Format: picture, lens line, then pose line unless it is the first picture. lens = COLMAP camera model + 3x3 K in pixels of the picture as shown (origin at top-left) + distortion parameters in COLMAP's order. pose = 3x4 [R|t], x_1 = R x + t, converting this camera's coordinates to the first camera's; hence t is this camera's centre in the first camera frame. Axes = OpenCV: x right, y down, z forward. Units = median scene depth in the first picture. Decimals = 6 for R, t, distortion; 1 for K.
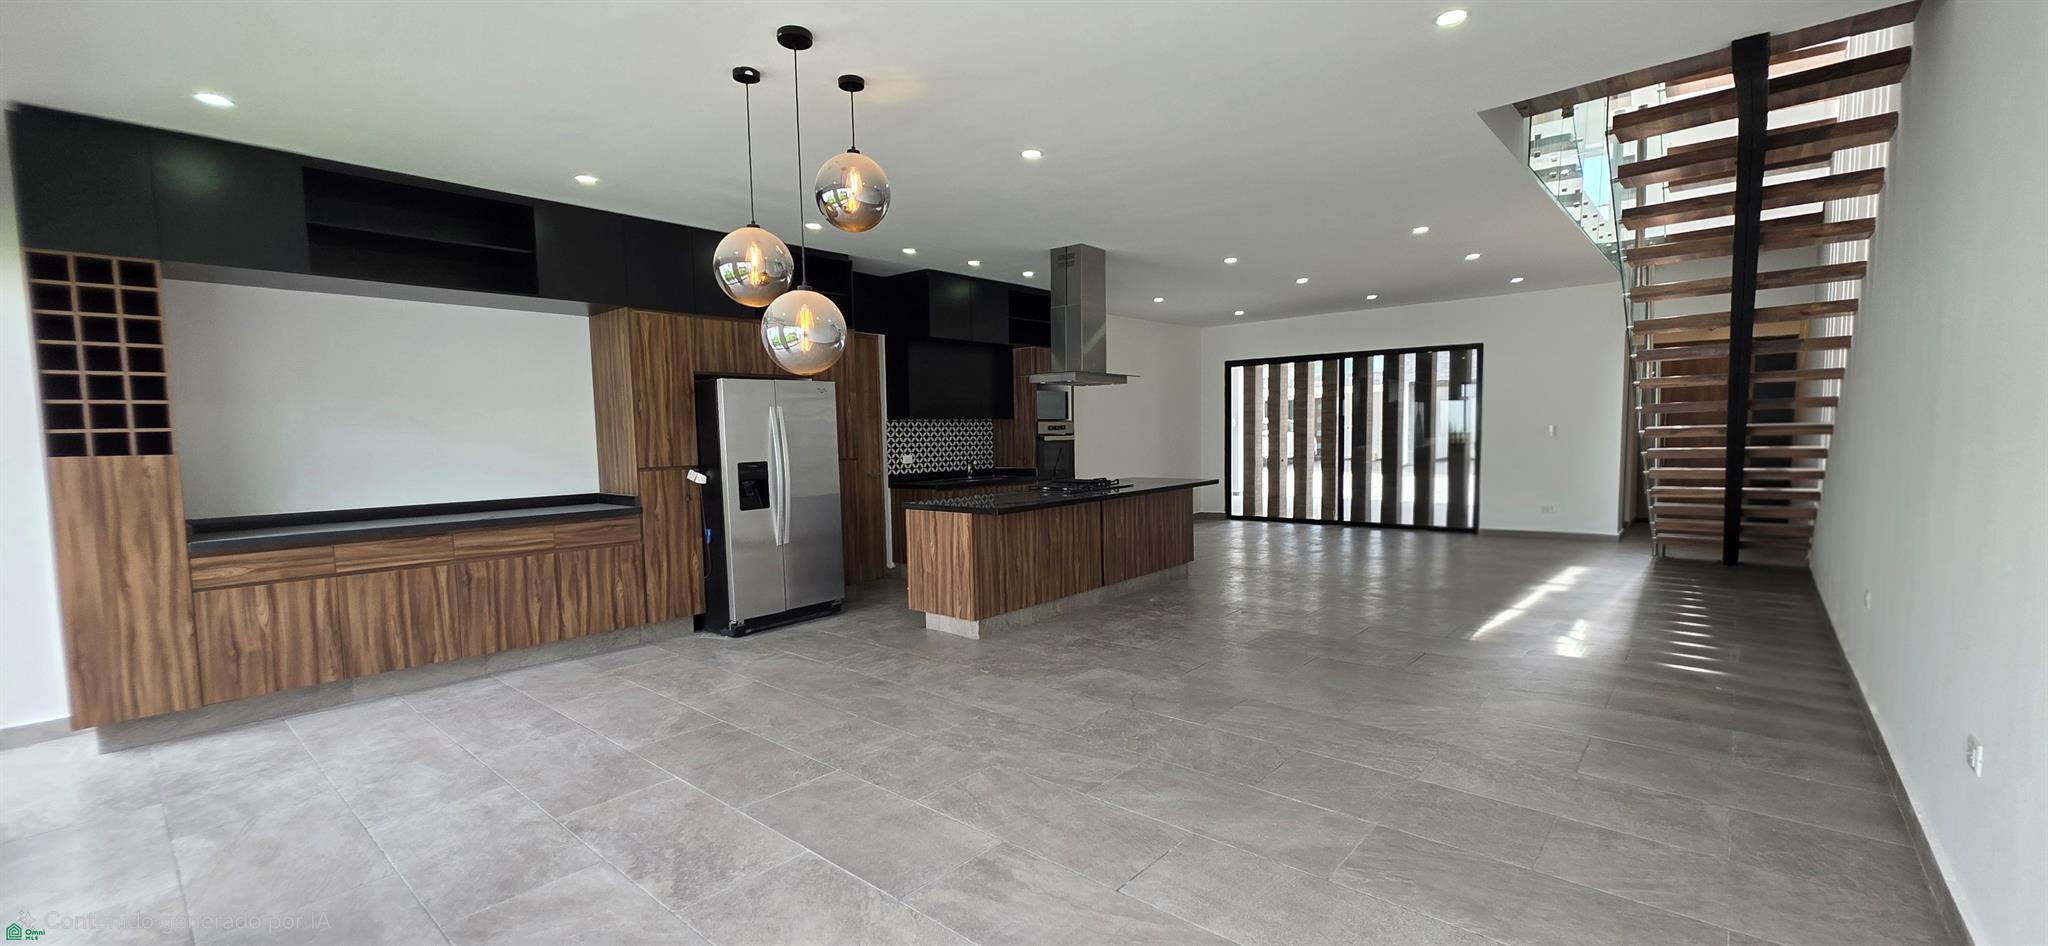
lens RADIAL K [[814.7, 0, 1014.9], [0, 814.7, 493.8], [0, 0, 1]] dist [0.000646, -0.000394]
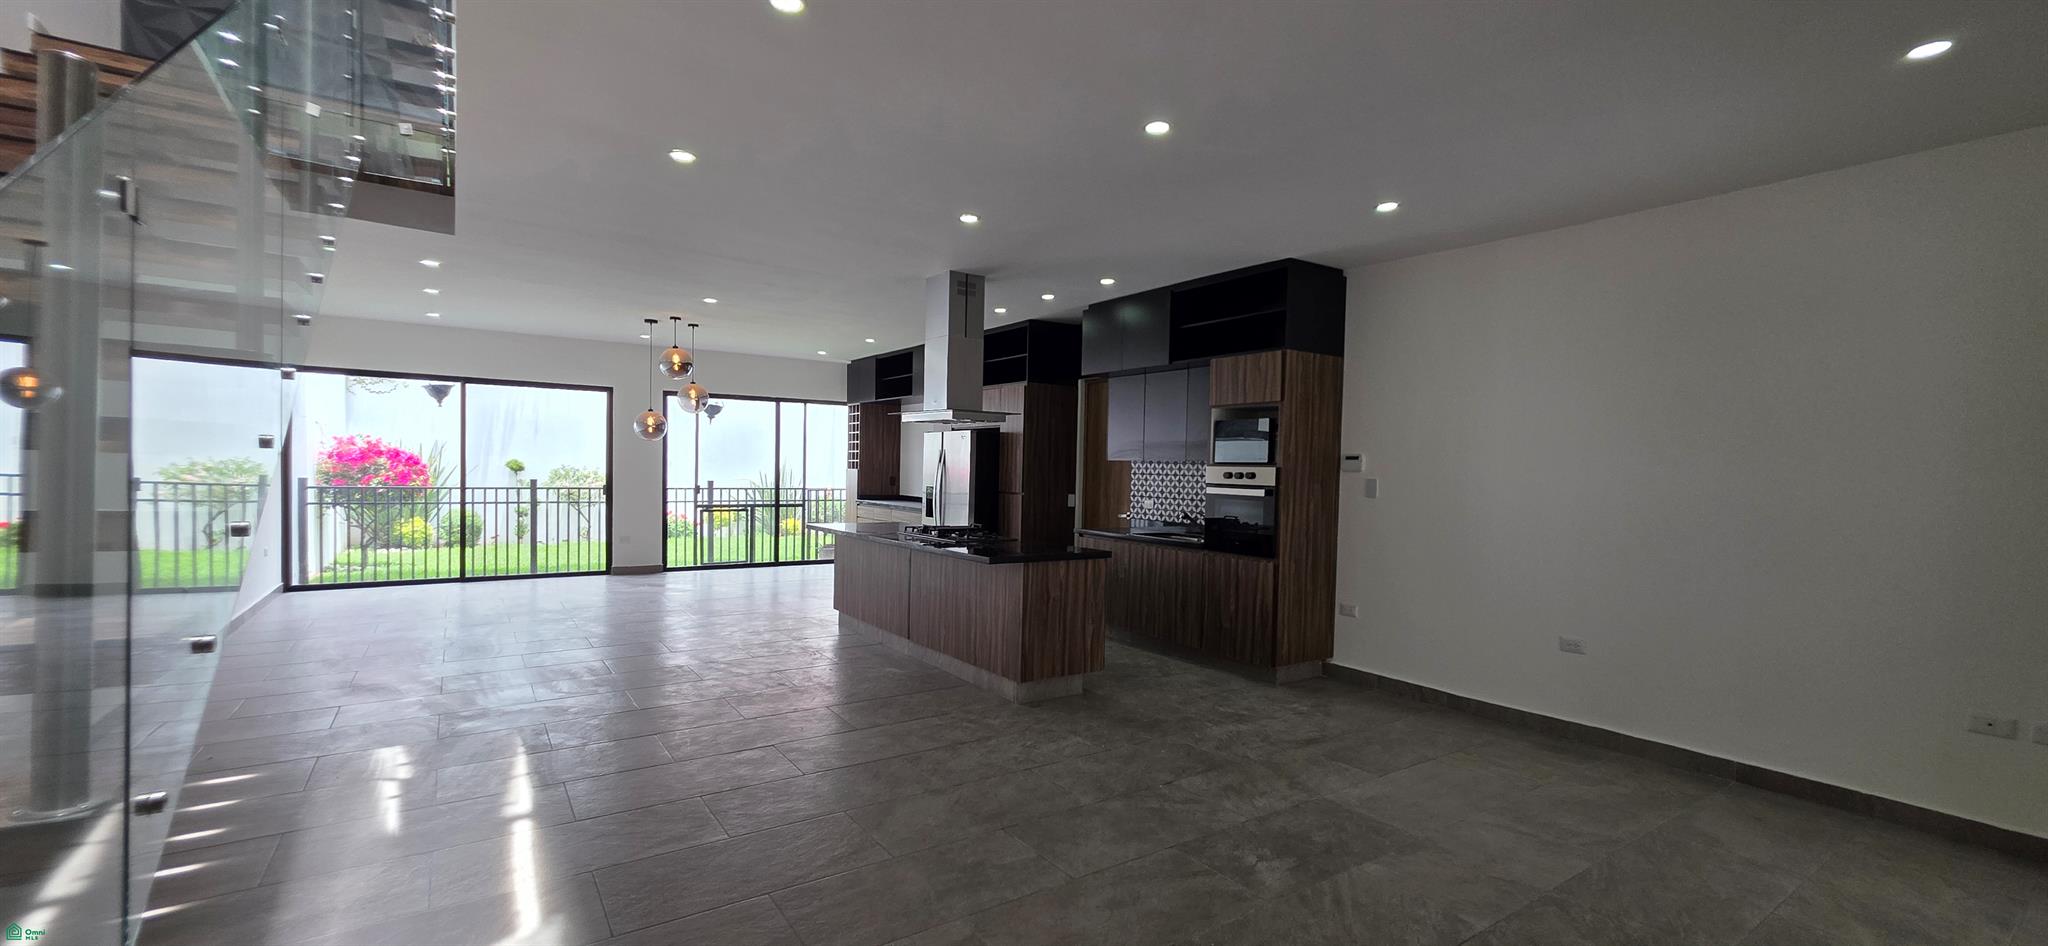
lens RADIAL K [[814.7, 0, 1014.9], [0, 814.7, 493.8], [0, 0, 1]] dist [0.000646, -0.000394]
pose [[-0.244133, 0.049262, -0.968490, 1.599008], [-0.093157, 0.992899, 0.073986, -0.216827], [0.965257, 0.108284, -0.237810, 2.170694]]
